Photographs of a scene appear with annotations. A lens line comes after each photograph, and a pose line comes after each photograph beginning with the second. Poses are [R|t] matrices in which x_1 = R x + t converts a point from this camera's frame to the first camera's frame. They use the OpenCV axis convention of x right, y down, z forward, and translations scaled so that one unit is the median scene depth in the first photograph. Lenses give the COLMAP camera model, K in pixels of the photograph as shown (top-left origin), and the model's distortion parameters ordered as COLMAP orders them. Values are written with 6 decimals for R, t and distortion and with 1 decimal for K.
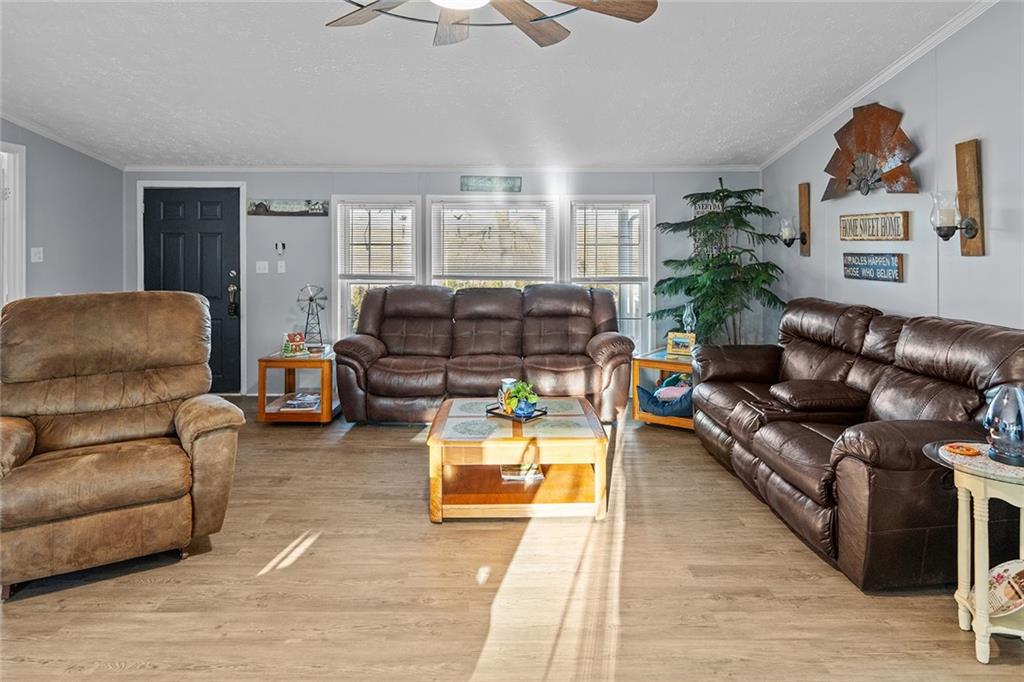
lens RADIAL K [[618.6, 0, 511.4], [0, 618.6, 346.5], [0, 0, 1]] dist [0.000461, 0.000737]
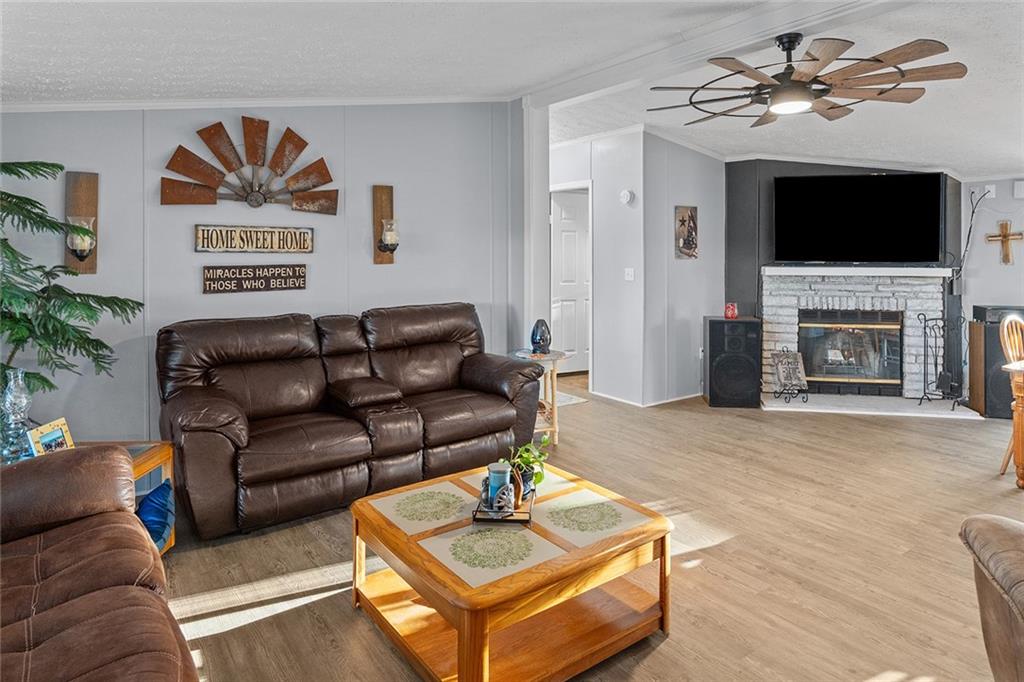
lens RADIAL K [[618.6, 0, 509.2], [0, 618.6, 334.3], [0, 0, 1]] dist [0.000461, 0.000737]
pose [[-0.572761, -0.105197, 0.812944, -0.509131], [0.128753, 0.967876, 0.215959, -0.213887], [-0.809547, 0.228363, -0.540817, 1.283376]]
